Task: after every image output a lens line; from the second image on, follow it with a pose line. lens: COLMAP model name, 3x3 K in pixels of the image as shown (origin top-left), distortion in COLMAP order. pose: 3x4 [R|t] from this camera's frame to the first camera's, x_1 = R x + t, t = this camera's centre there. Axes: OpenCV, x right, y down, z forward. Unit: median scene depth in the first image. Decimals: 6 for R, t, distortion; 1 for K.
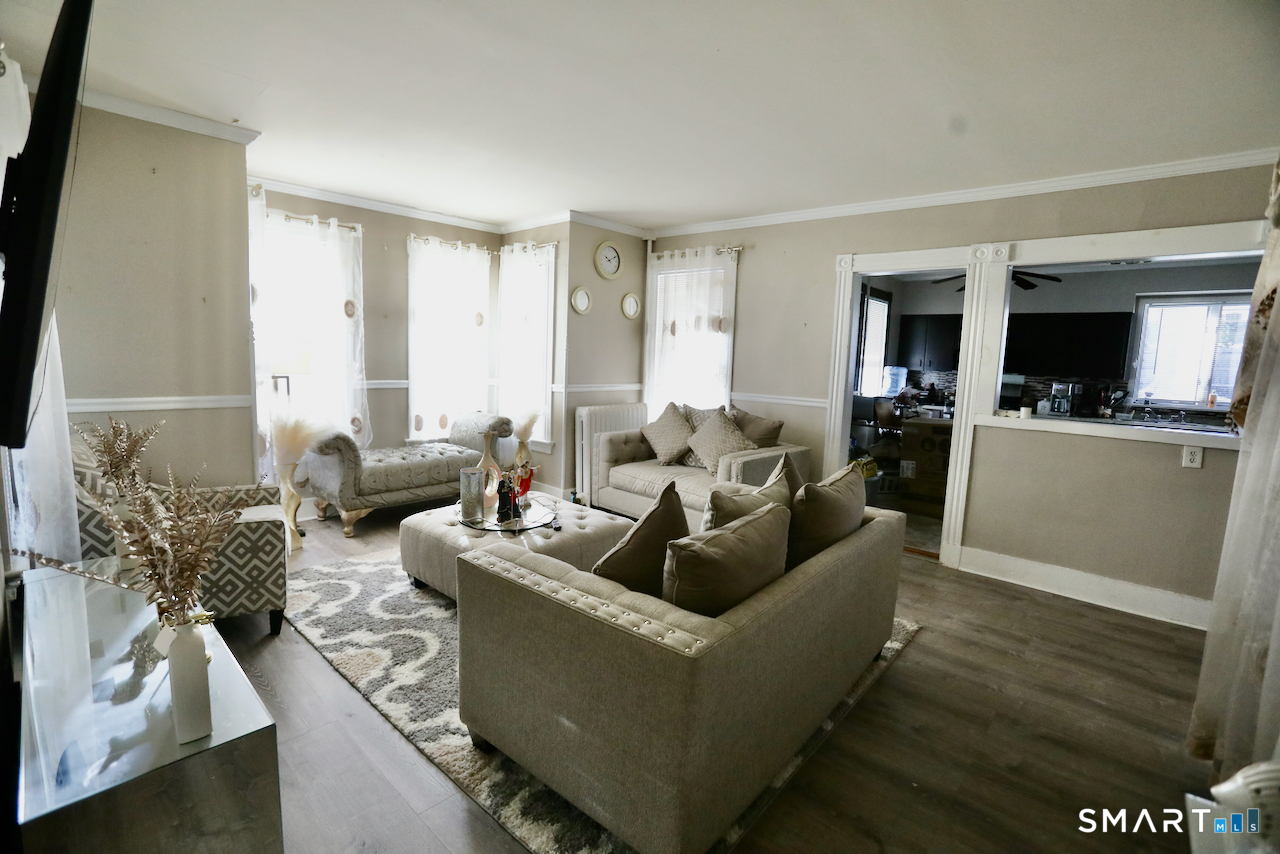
lens RADIAL K [[582.7, 0, 627.5], [0, 582.7, 423.9], [0, 0, 1]] dist [-0.071395, 0.022974]
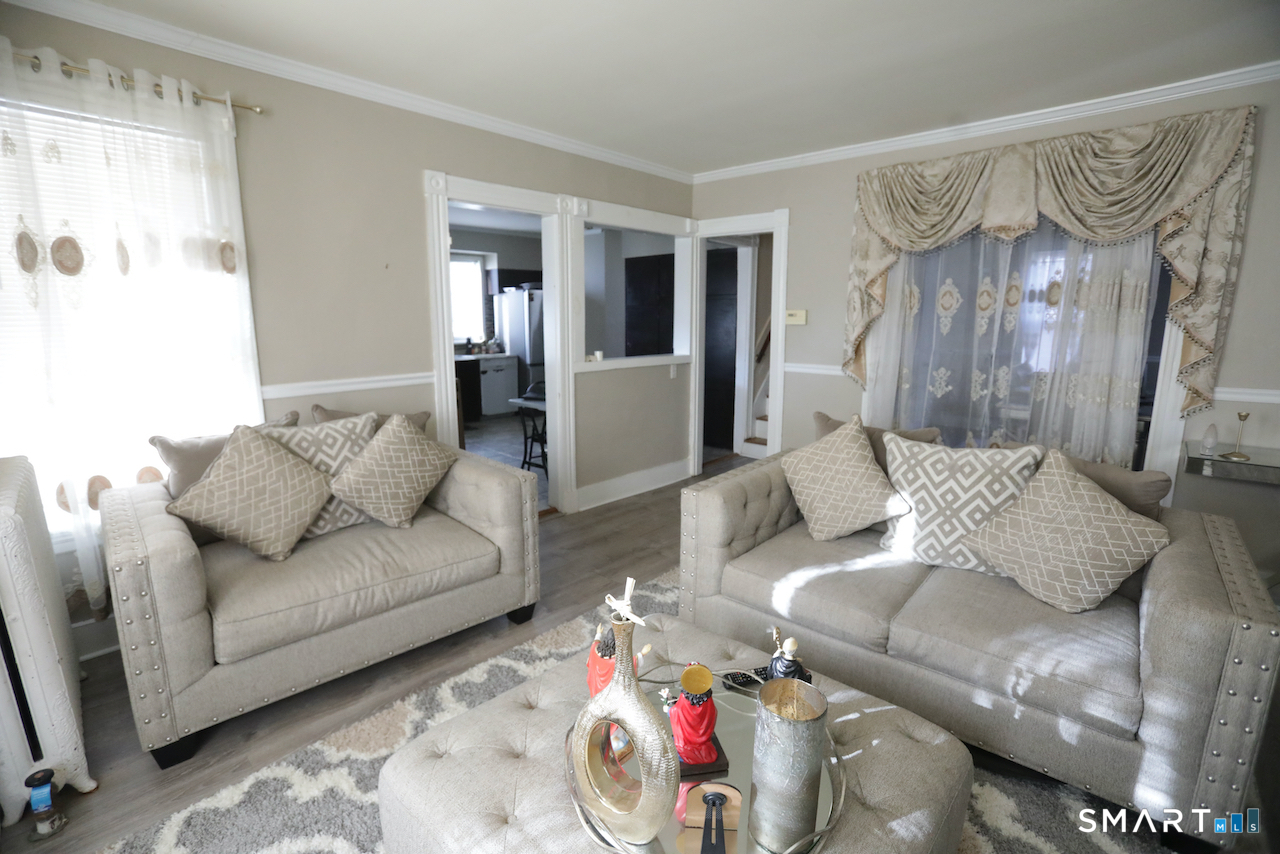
lens RADIAL K [[582.7, 0, 627.5], [0, 582.7, 423.9], [0, 0, 1]] dist [-0.071395, 0.022974]
pose [[0.016205, -0.213034, 0.976910, -0.329668], [0.122899, 0.970054, 0.209500, -0.087606], [-0.992287, 0.116667, 0.041902, 0.633763]]
